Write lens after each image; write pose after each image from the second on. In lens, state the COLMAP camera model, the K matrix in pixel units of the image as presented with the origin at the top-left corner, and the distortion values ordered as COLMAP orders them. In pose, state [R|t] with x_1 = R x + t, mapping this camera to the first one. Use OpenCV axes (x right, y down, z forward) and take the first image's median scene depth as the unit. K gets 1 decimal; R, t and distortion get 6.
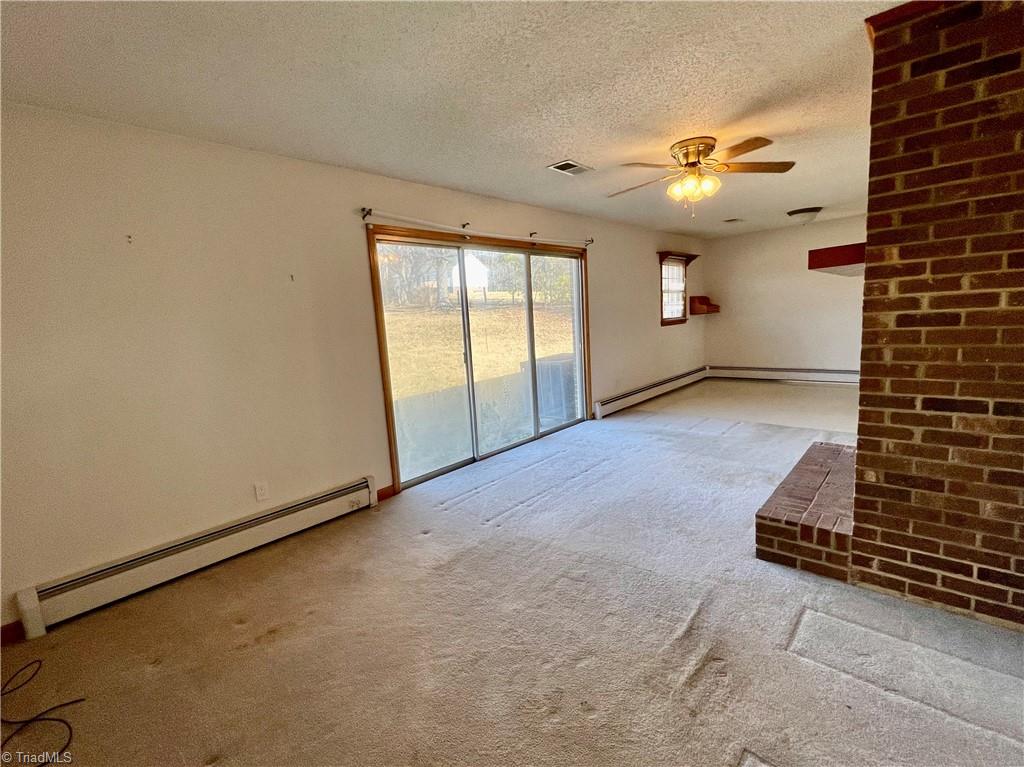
lens RADIAL K [[463.0, 0, 512.0], [0, 463.0, 383.5], [0, 0, 1]] dist [-0.010960, -0.000052]
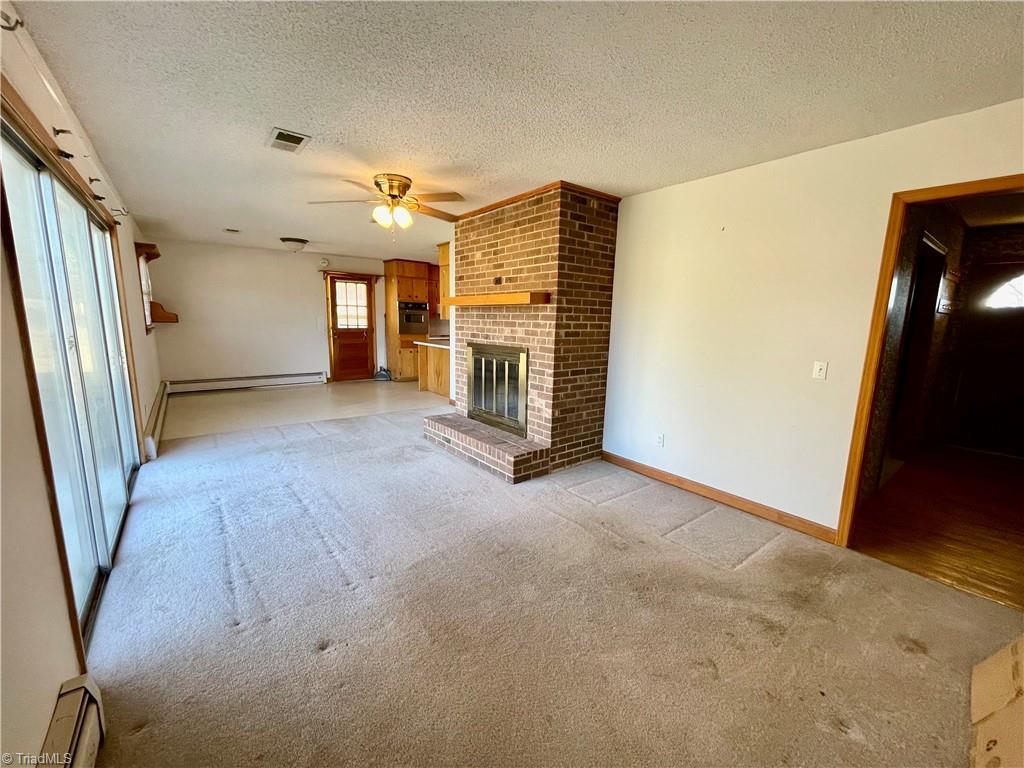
lens RADIAL K [[410.6, 0, 508.3], [0, 410.6, 384.6], [0, 0, 1]] dist [-0.000697, -0.000117]
pose [[0.166637, -0.096512, 0.981284, -0.933076], [0.111806, 0.990629, 0.078444, -0.077756], [-0.979659, 0.096642, 0.175866, 0.859869]]
